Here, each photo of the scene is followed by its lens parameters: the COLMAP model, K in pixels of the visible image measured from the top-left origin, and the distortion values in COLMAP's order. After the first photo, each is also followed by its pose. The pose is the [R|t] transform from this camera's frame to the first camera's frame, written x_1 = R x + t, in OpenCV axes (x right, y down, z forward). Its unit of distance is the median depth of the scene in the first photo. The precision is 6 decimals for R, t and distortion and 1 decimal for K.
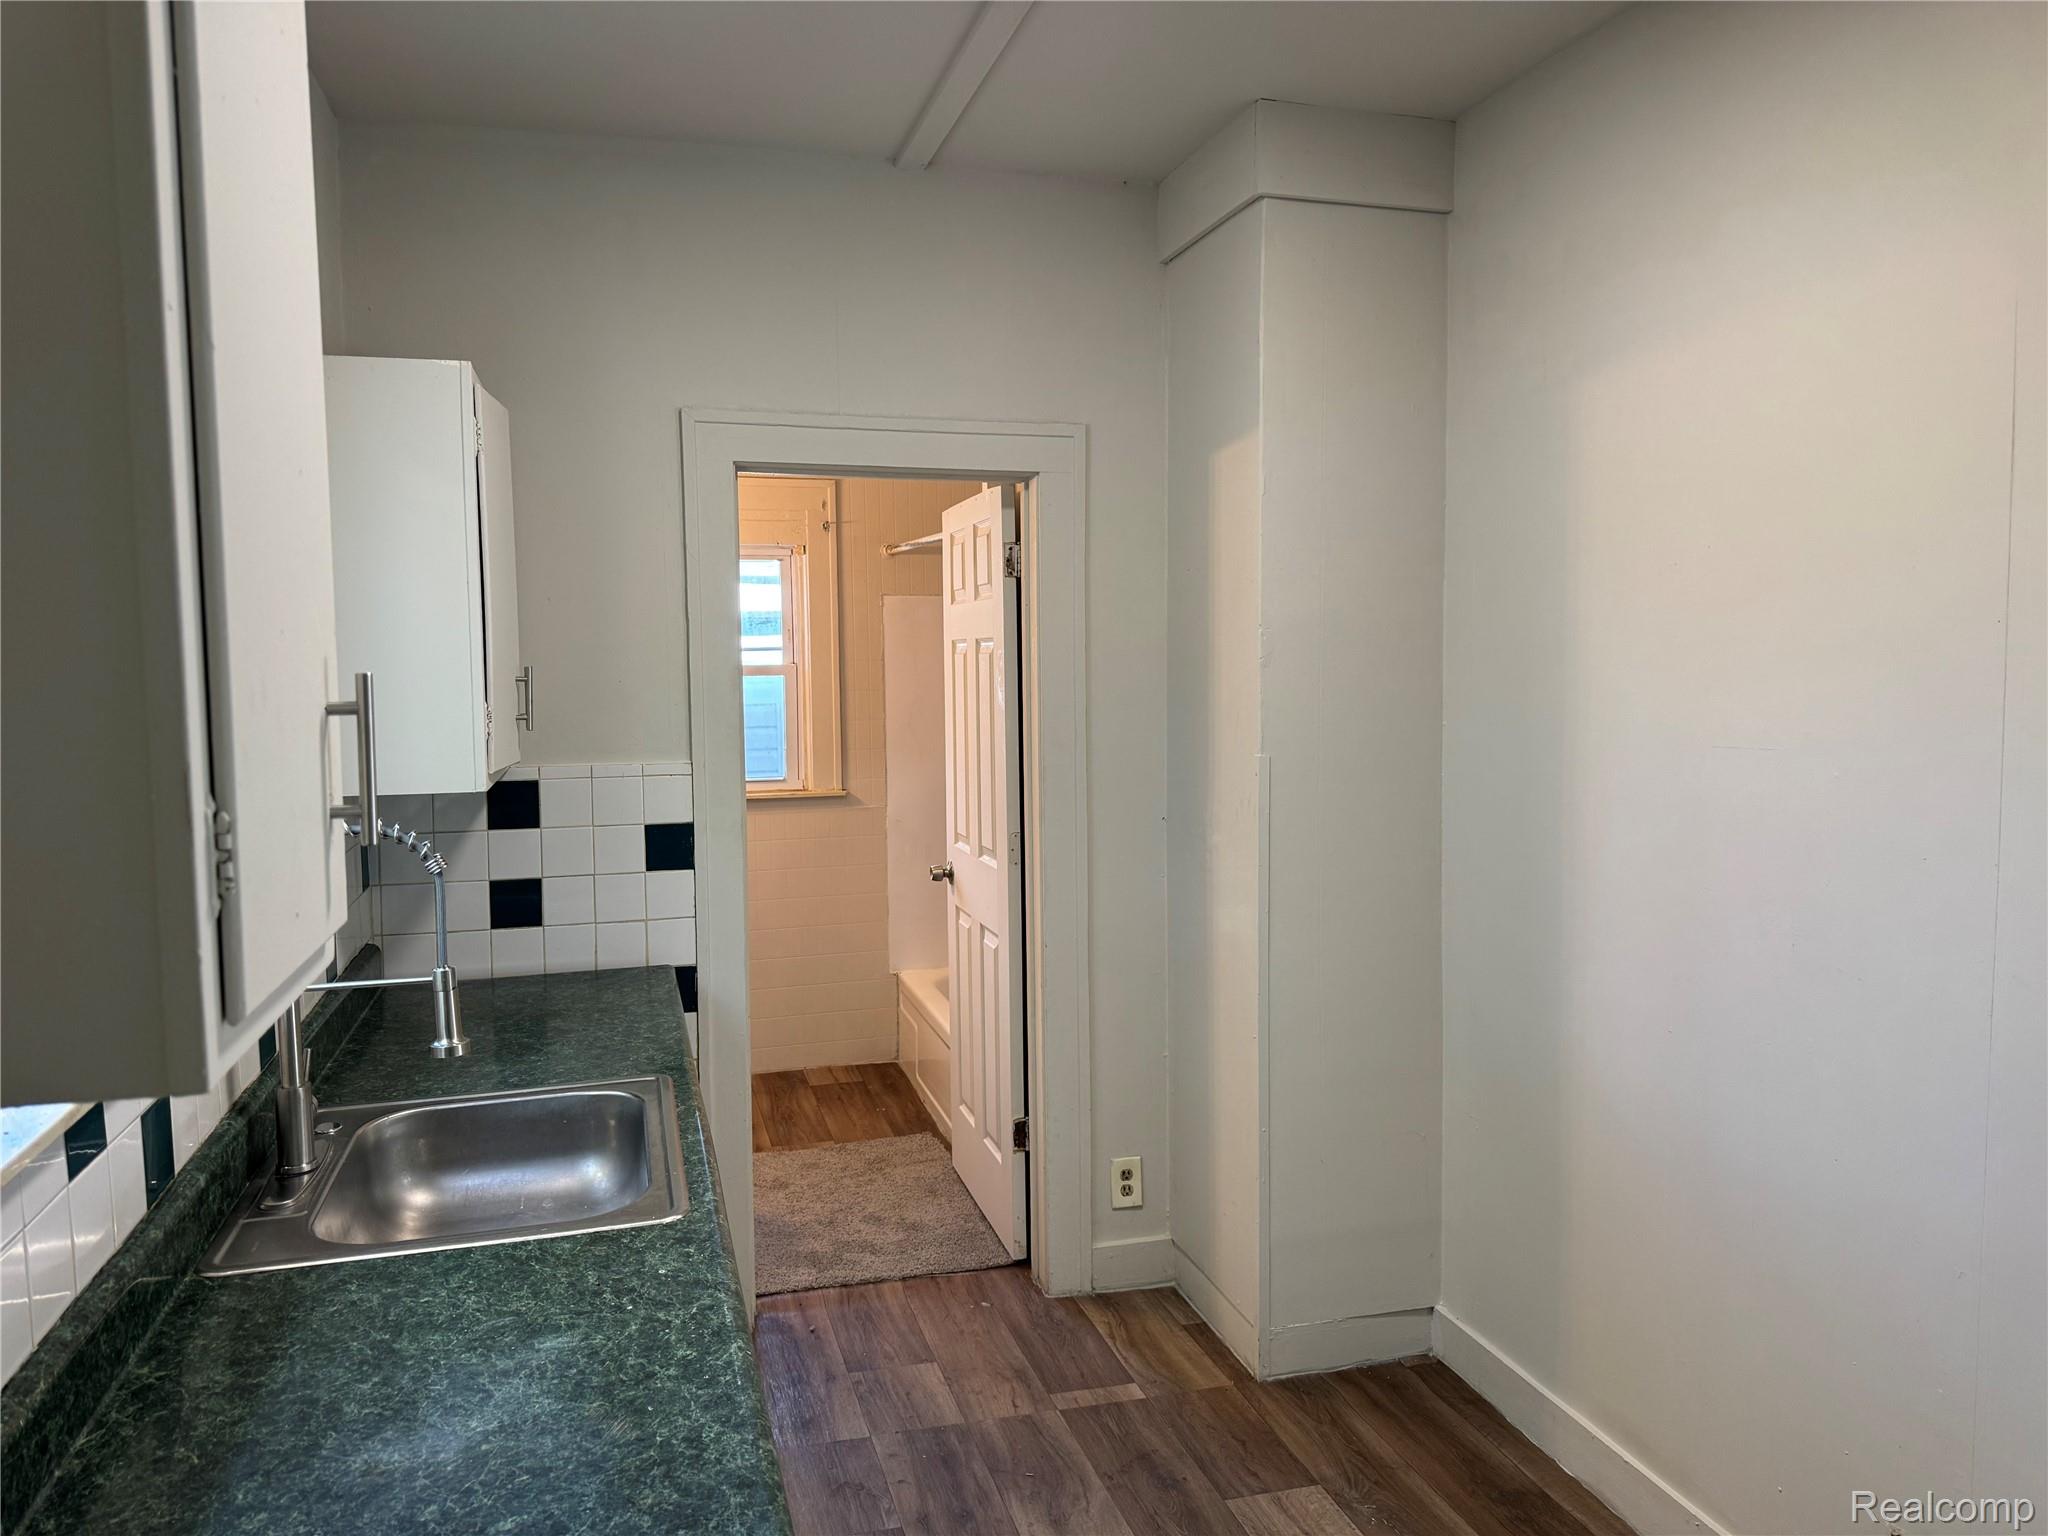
lens RADIAL K [[1446.2, 0, 1020.4], [0, 1446.2, 750.9], [0, 0, 1]] dist [0.005895, 0.000663]
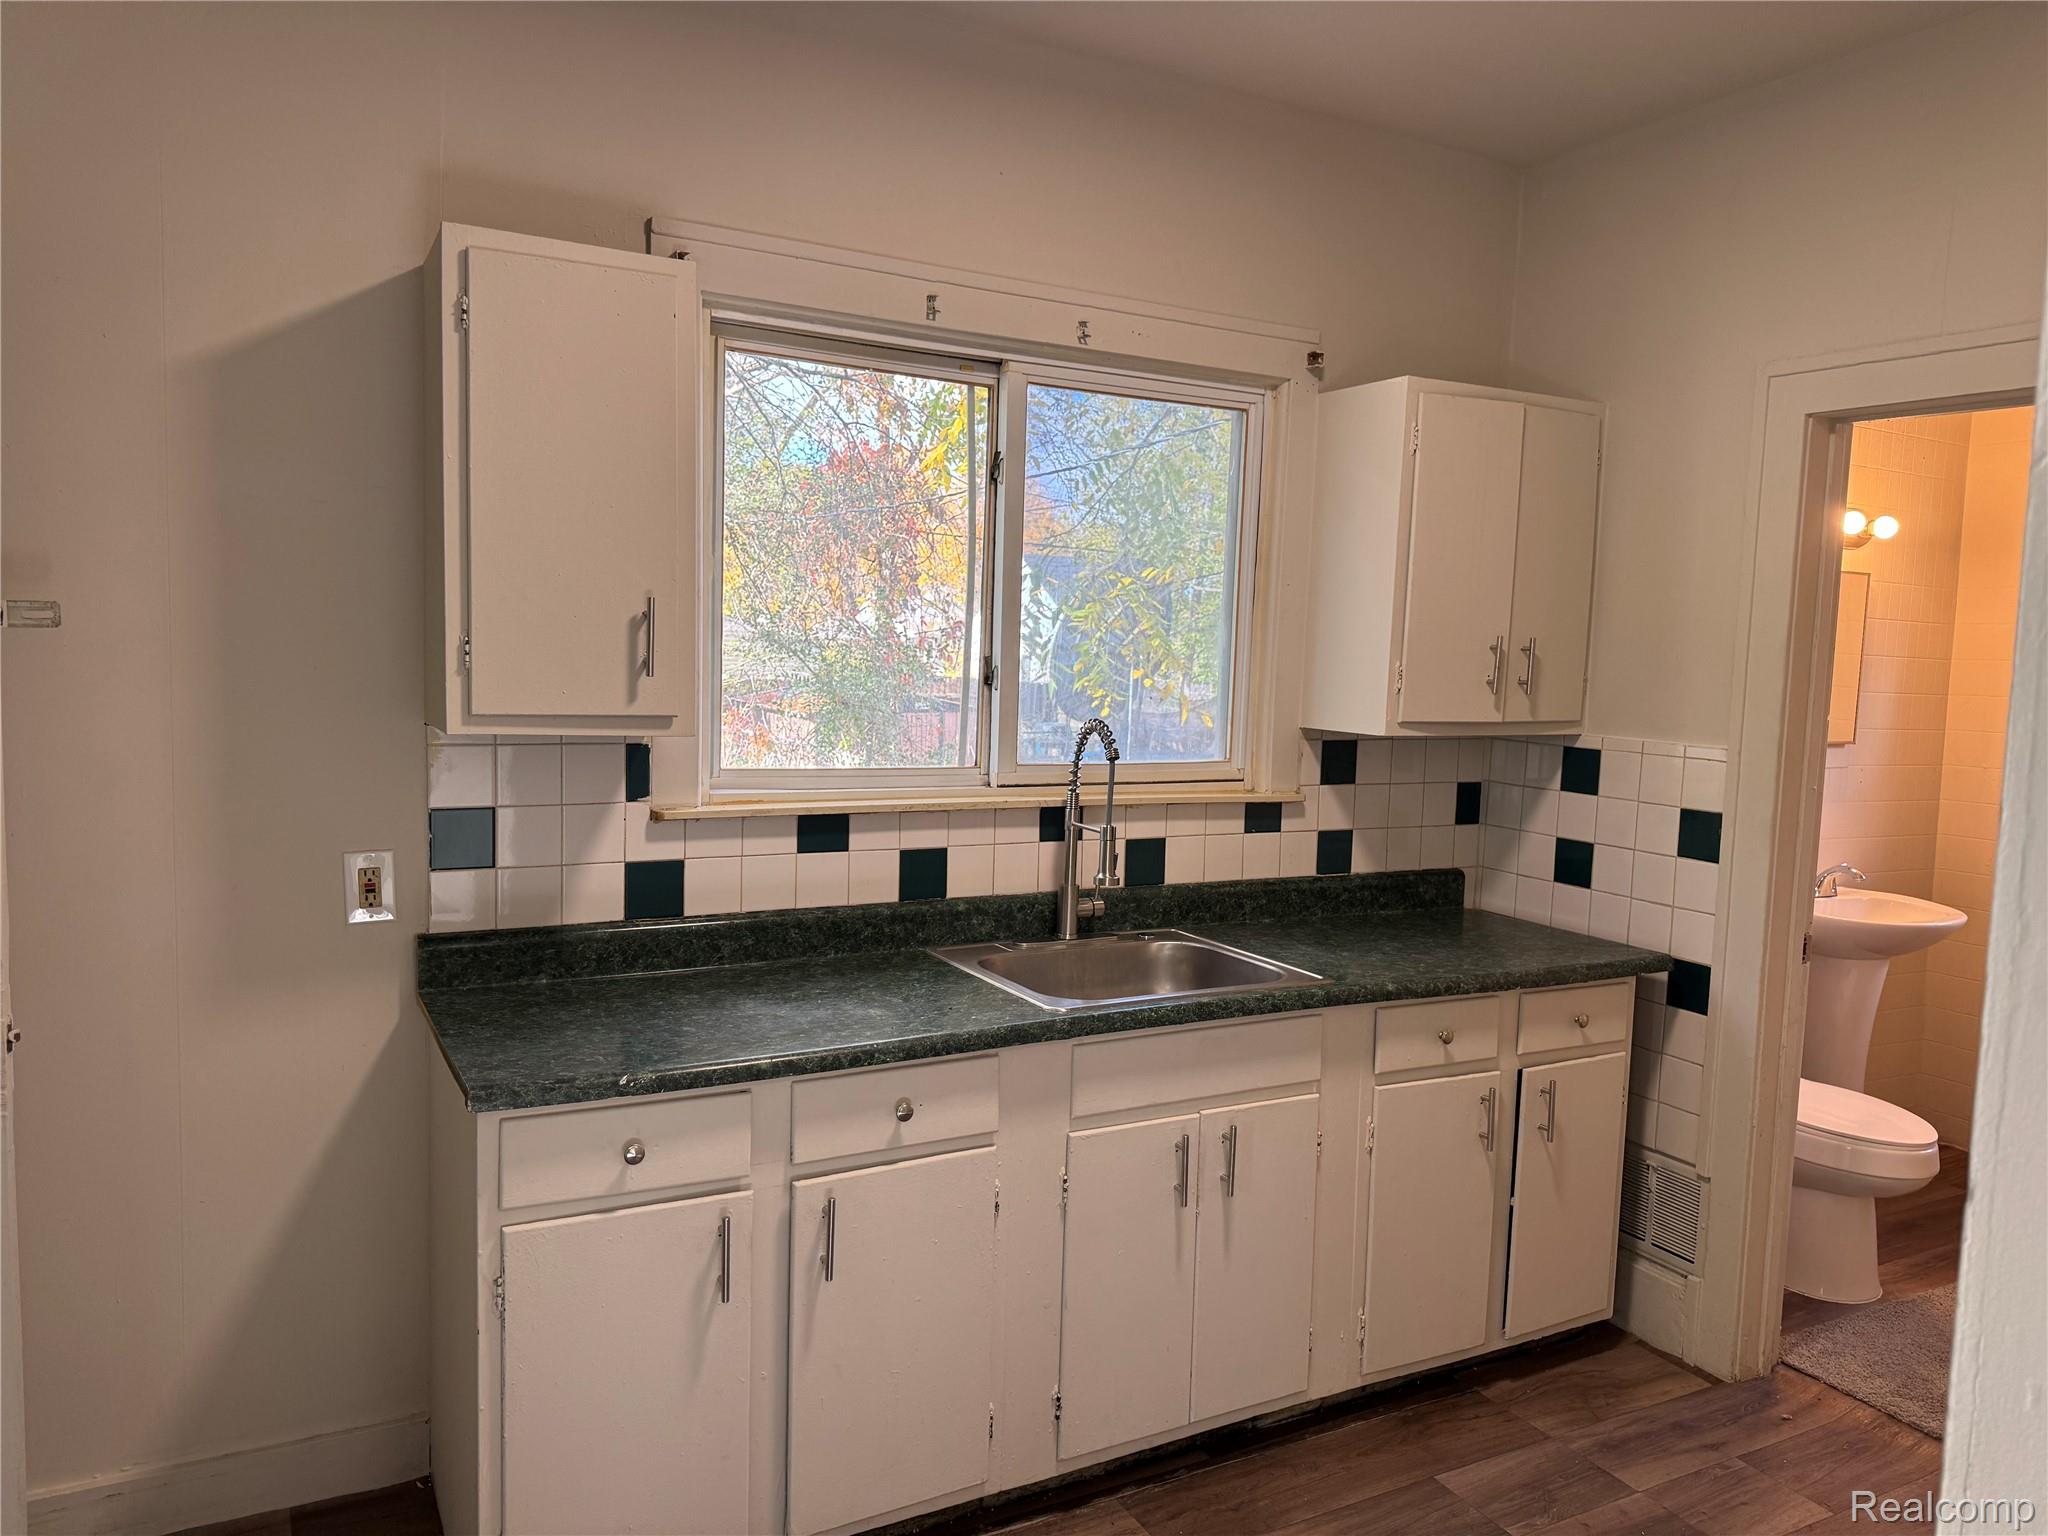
lens RADIAL K [[1446.2, 0, 1018.7], [0, 1446.2, 774.7], [0, 0, 1]] dist [0.005895, 0.000663]
pose [[0.239135, 0.110466, -0.964682, 1.117599], [-0.108277, 0.990345, 0.086564, -0.014315], [0.964930, 0.083752, 0.248787, 0.643613]]
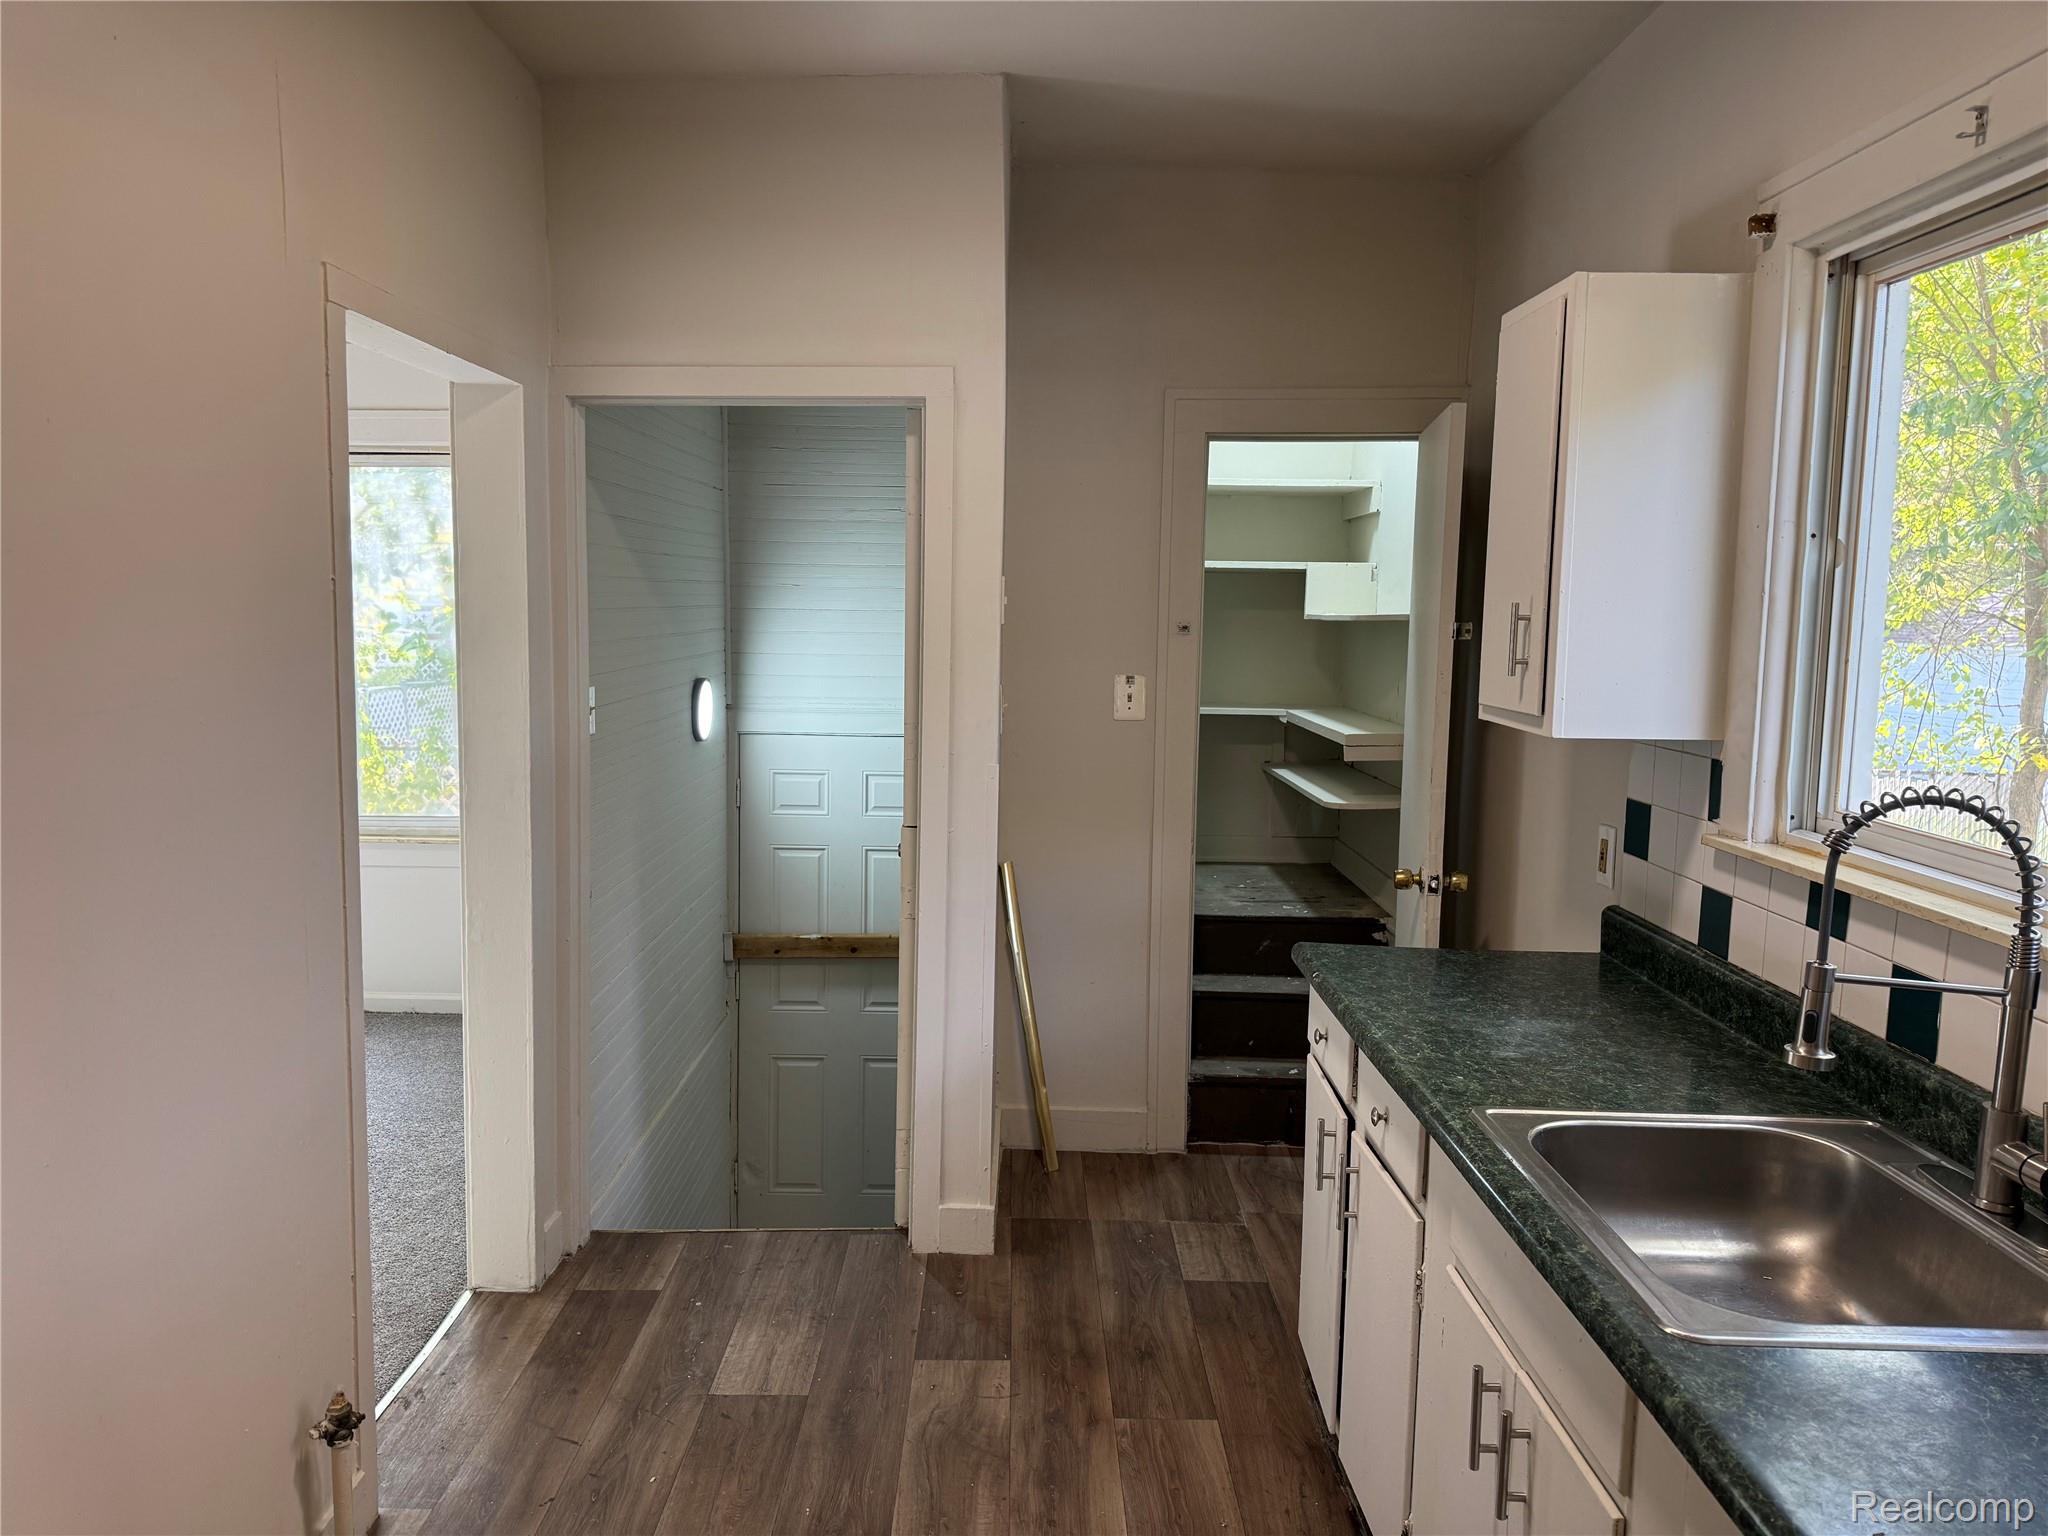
lens RADIAL K [[1446.2, 0, 1026.8], [0, 1446.2, 769.5], [0, 0, 1]] dist [0.005895, 0.000663]
pose [[-0.964091, -0.034785, 0.263285, -0.201202], [0.014961, 0.982697, 0.184617, -0.138118], [-0.265151, 0.181926, -0.946888, 2.187023]]
